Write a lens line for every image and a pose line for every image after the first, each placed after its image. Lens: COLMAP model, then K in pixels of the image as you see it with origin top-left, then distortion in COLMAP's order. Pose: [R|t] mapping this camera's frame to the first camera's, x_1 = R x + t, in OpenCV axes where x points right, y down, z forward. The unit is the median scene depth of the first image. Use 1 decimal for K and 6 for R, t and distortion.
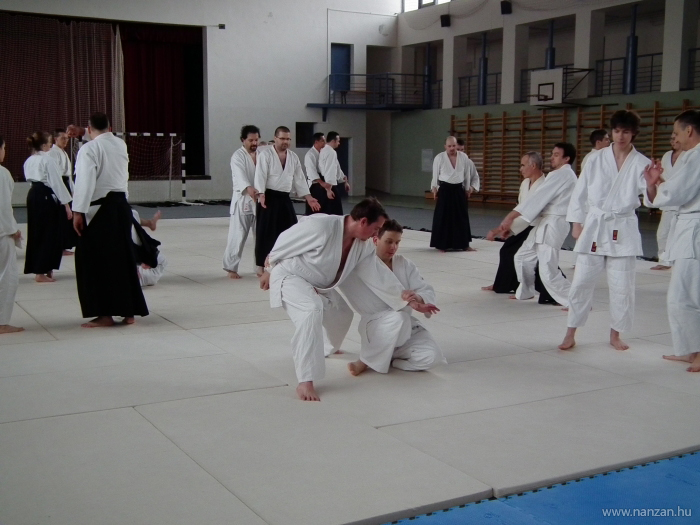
lens RADIAL K [[905.7, 0, 329.1], [0, 905.7, 281.0], [0, 0, 1]] dist [0.021836, 0.040296]
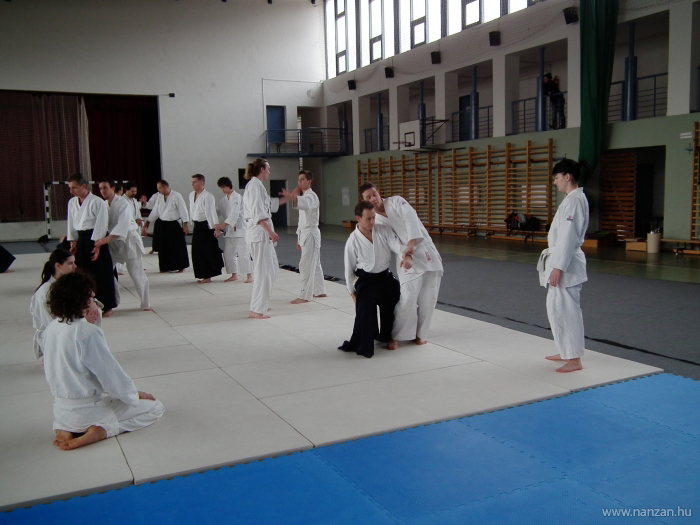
lens RADIAL K [[674.1, 0, 353.8], [0, 674.1, 271.4], [0, 0, 1]] dist [-0.005944, -0.013929]
pose [[0.999058, -0.021605, -0.037632, 0.171030], [0.020911, 0.999606, -0.018743, -0.013737], [0.038023, 0.017939, 0.999116, 0.084284]]
